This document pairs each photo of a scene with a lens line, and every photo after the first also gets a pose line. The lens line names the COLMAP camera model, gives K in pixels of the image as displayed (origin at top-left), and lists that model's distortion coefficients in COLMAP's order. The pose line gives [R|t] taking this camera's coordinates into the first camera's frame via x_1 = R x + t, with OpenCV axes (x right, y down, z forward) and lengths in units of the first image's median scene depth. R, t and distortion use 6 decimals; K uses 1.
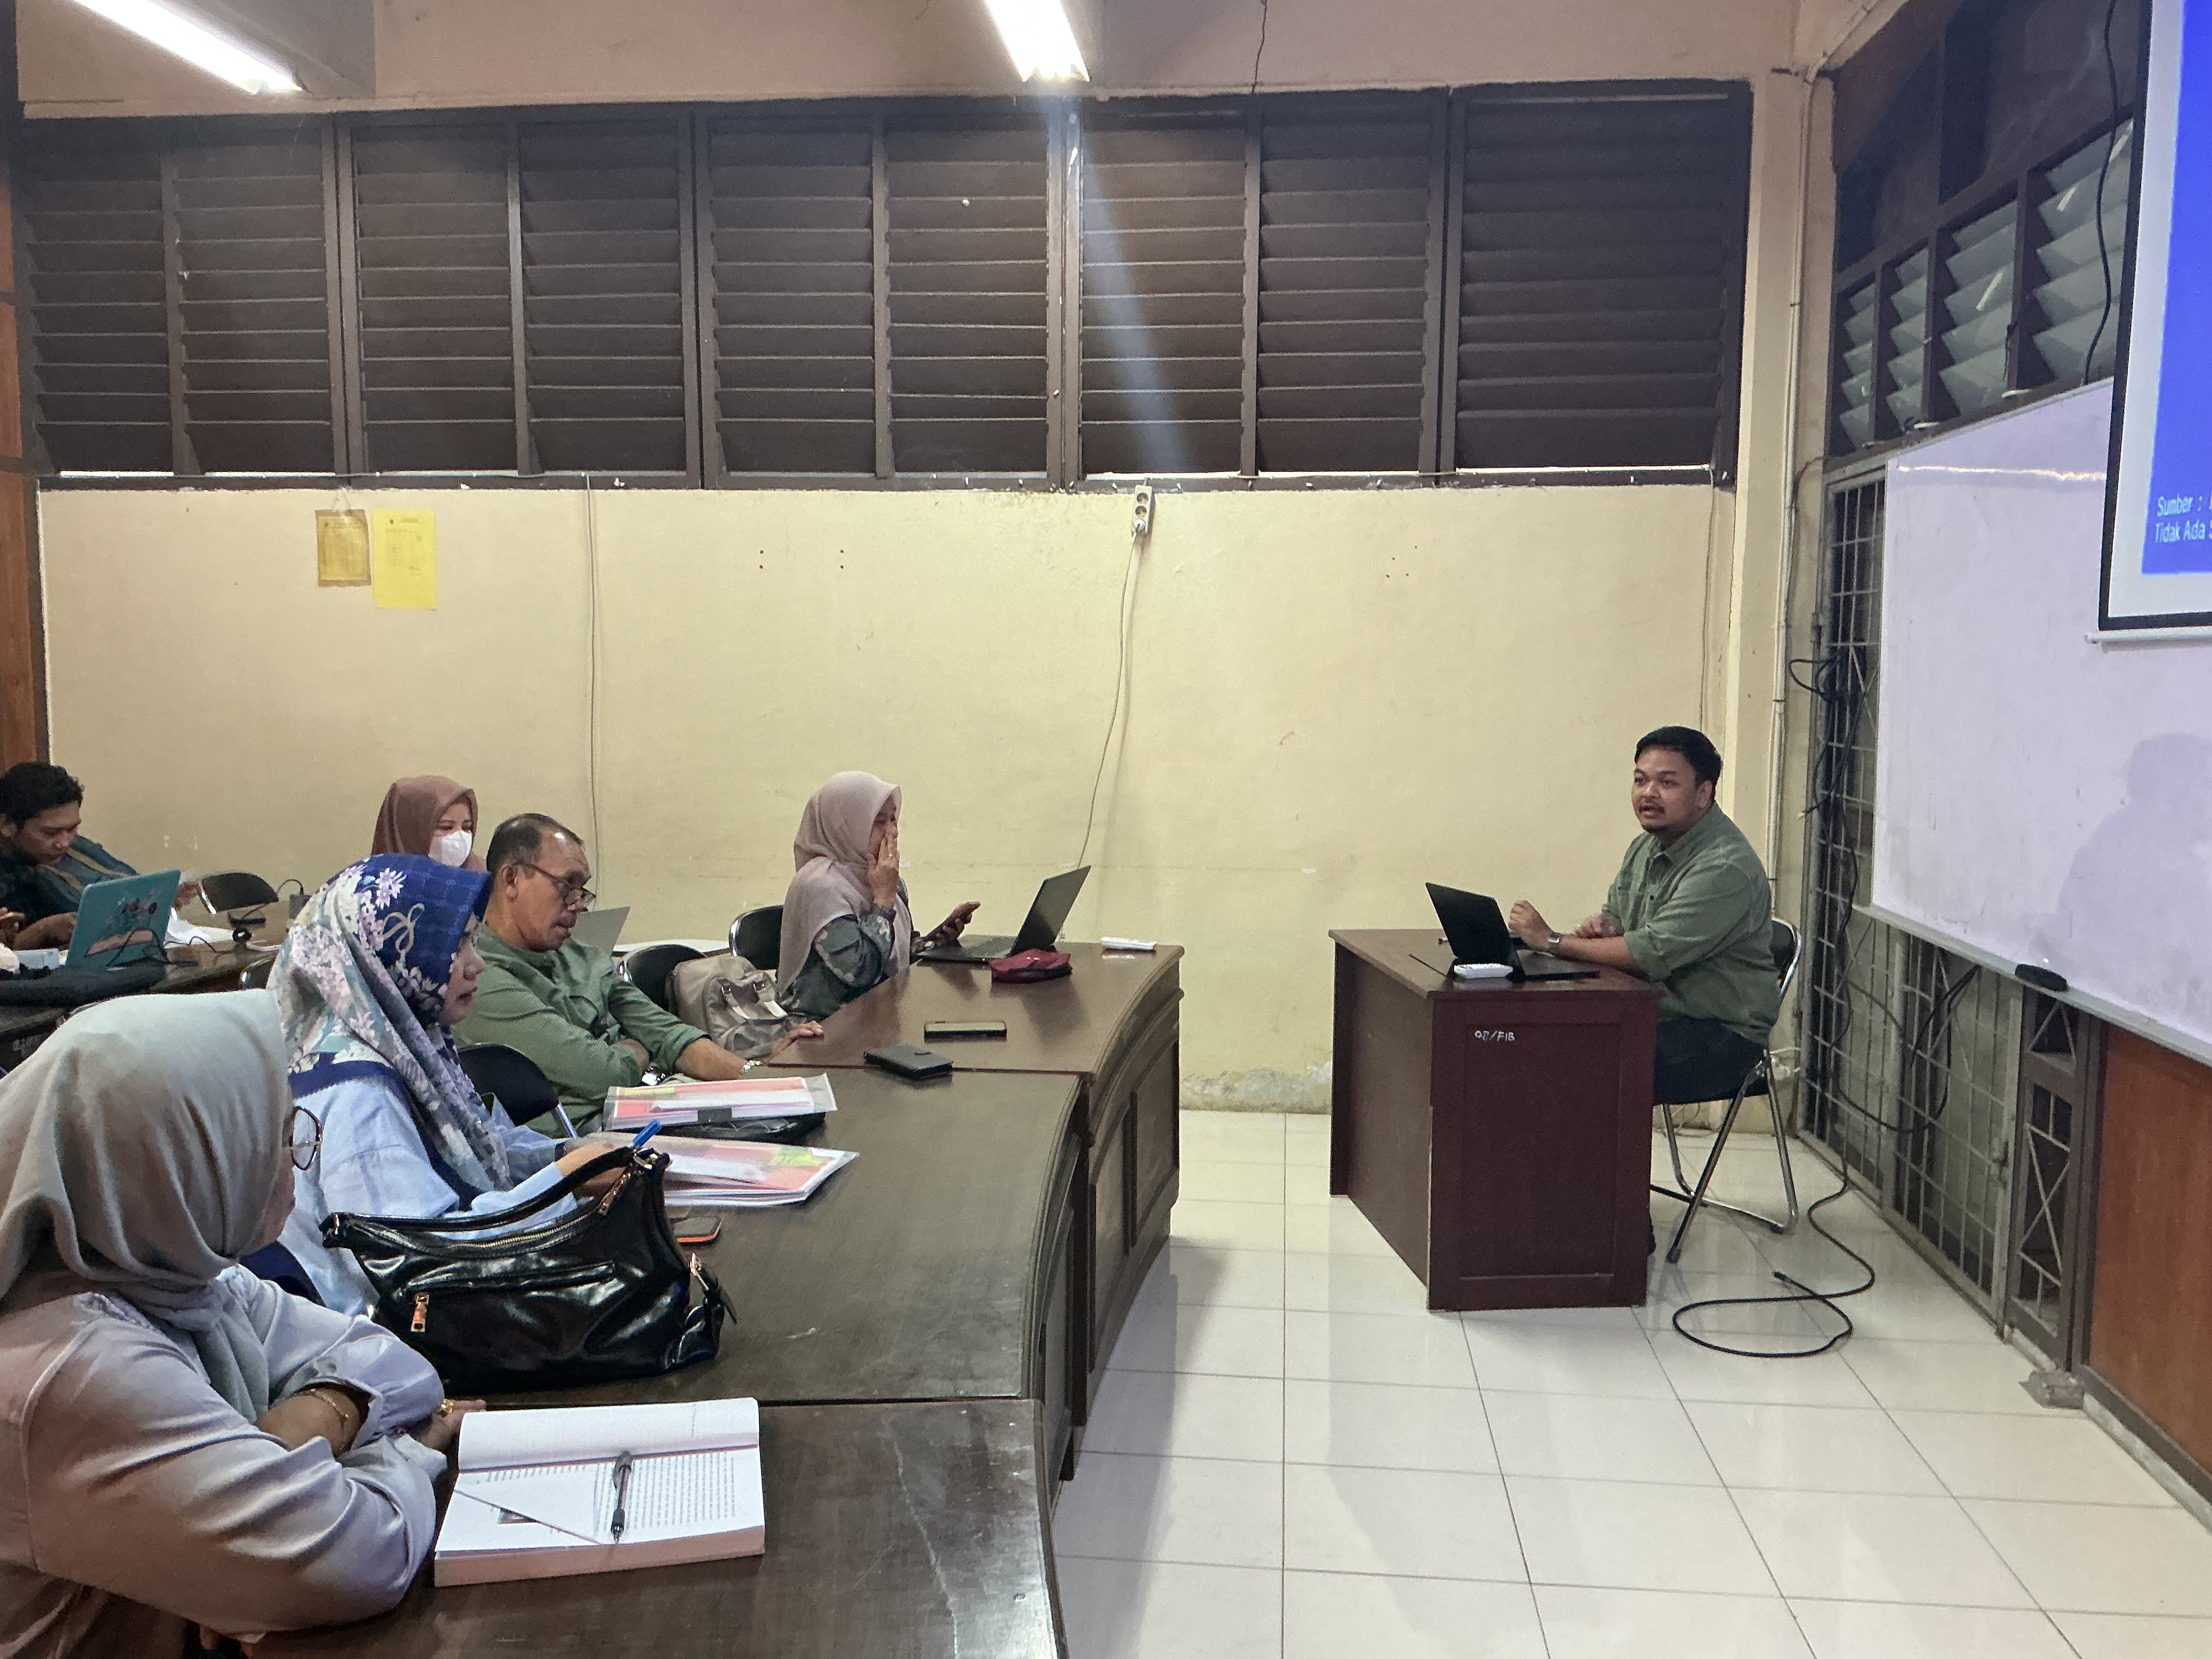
lens RADIAL K [[1853.4, 0, 1107.3], [0, 1853.4, 834.5], [0, 0, 1]] dist [0.005825, -0.028618]
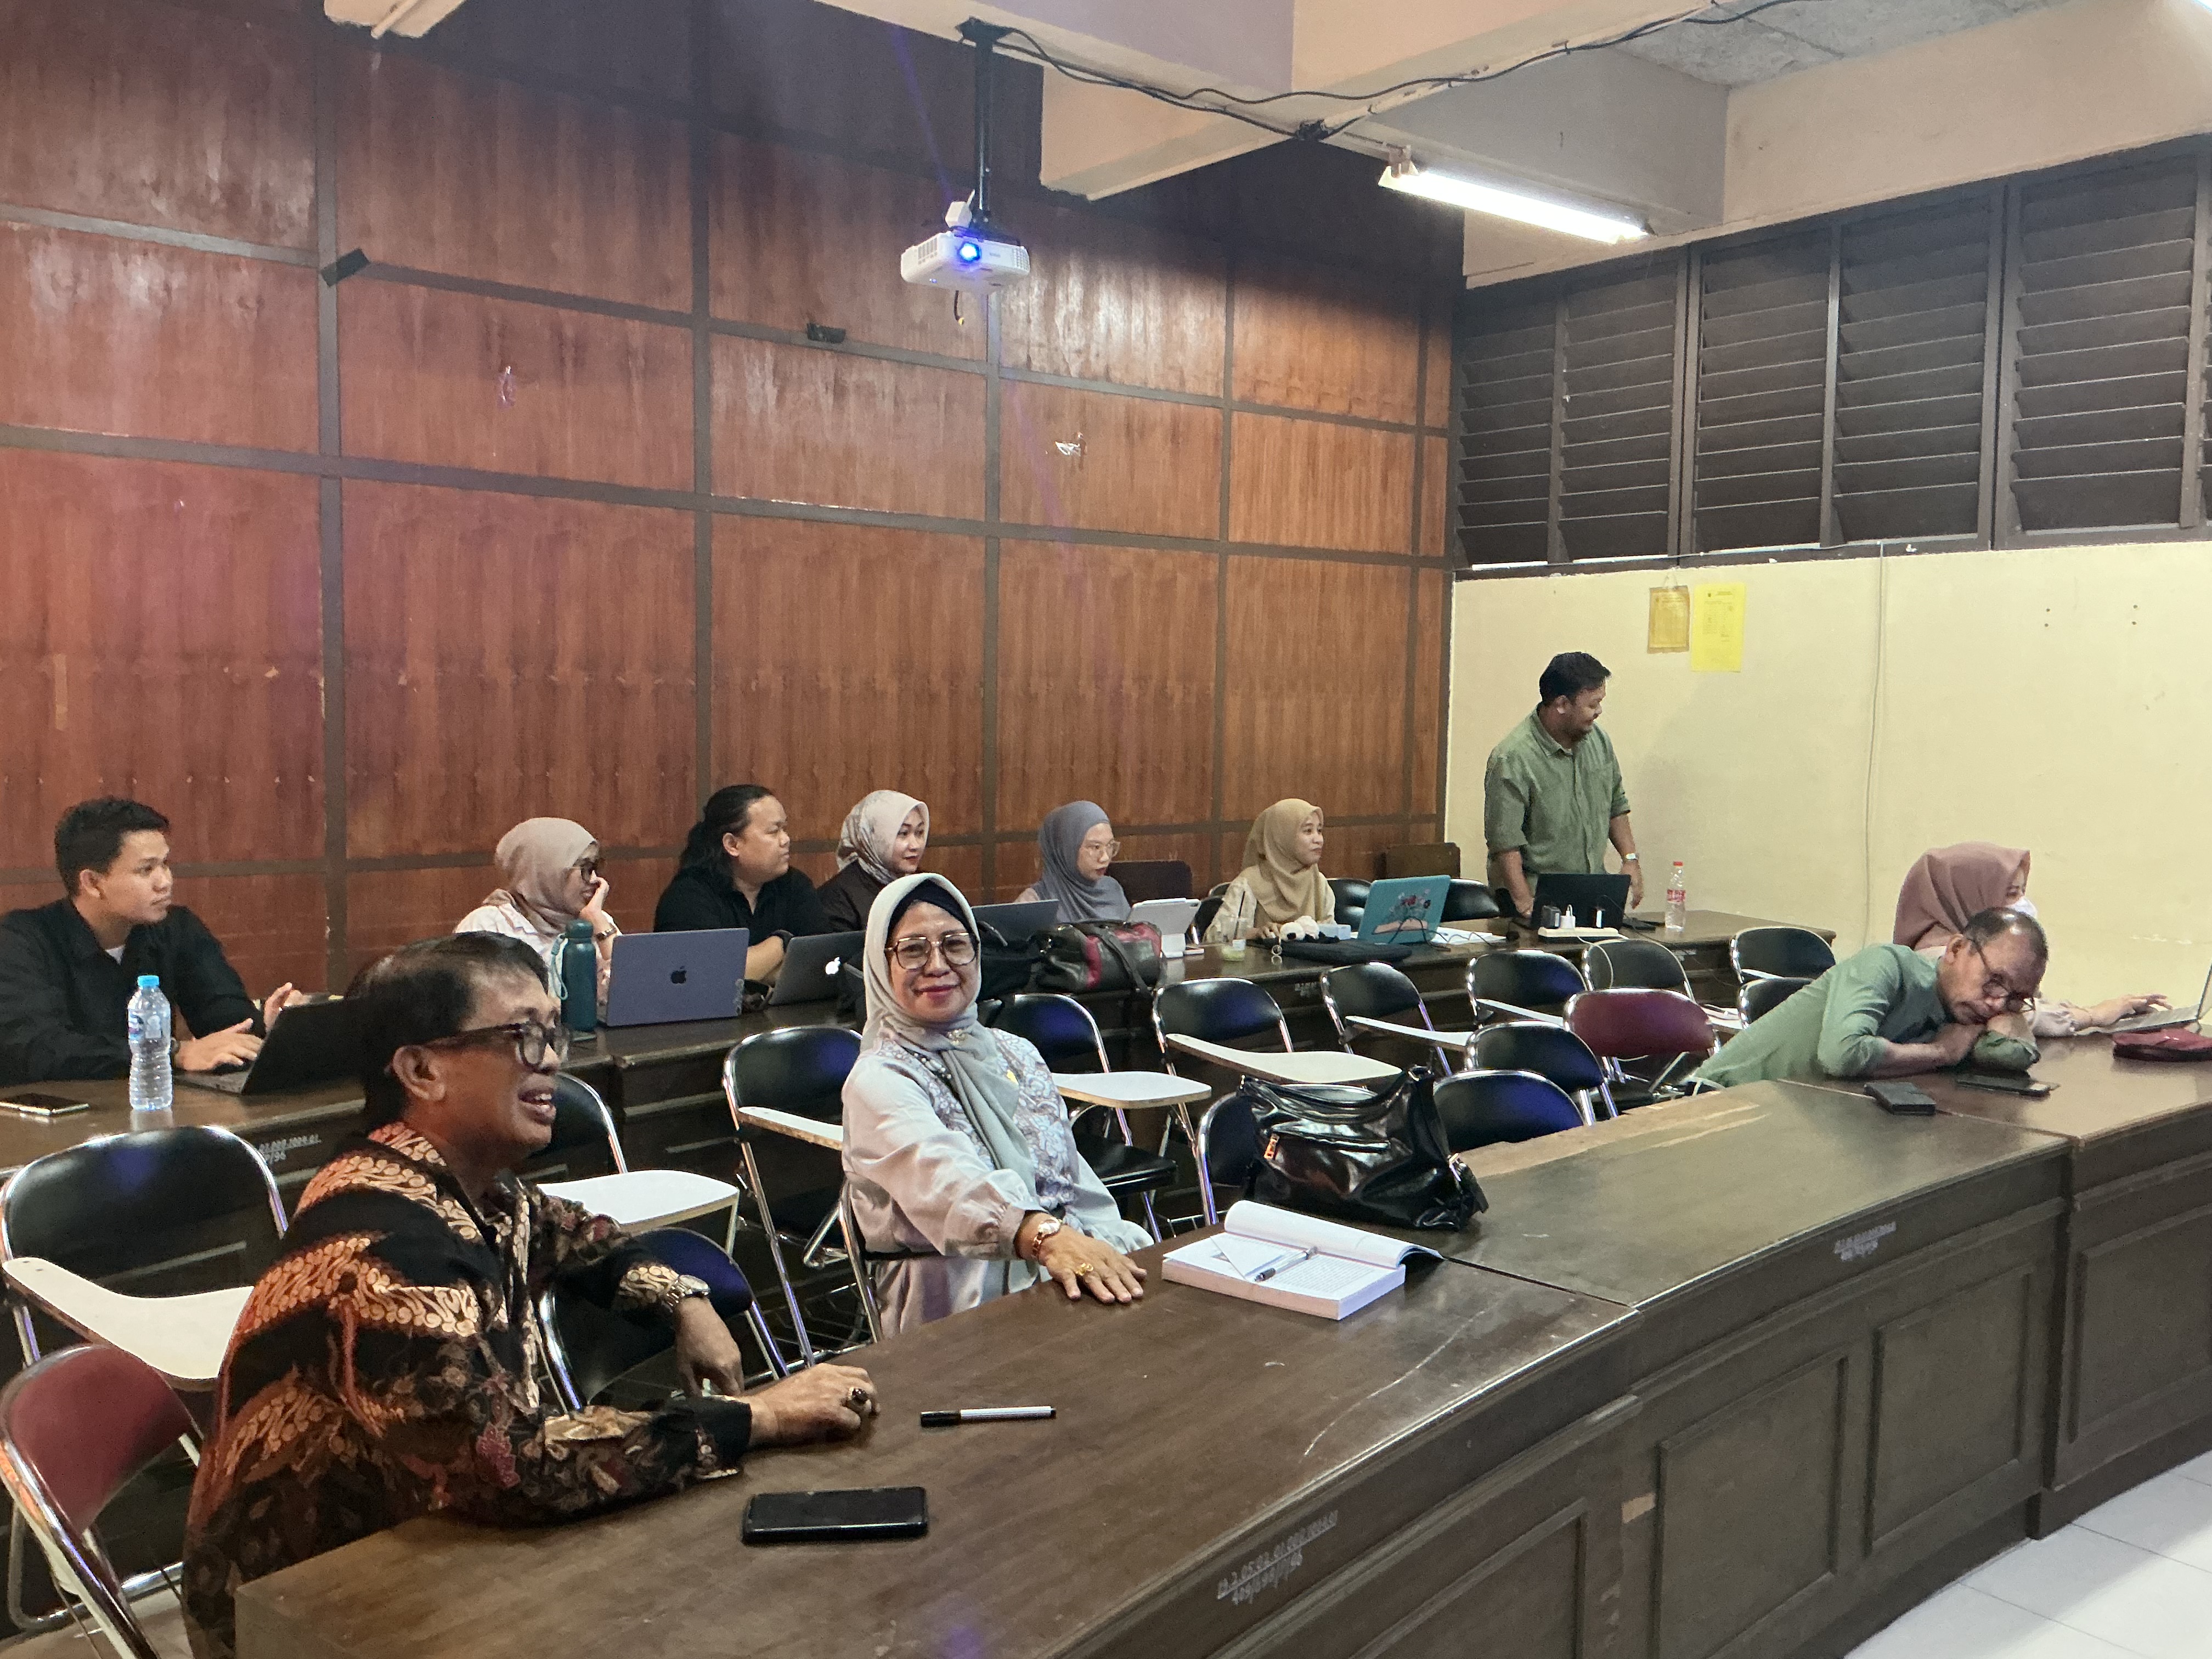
lens RADIAL K [[1853.4, 0, 1101.9], [0, 1853.4, 816.3], [0, 0, 1]] dist [0.005825, -0.028618]
pose [[0.683570, 0.045839, -0.728444, 0.191239], [-0.079670, 0.996749, -0.012040, 0.009145], [0.725524, 0.066265, 0.684999, -0.035071]]
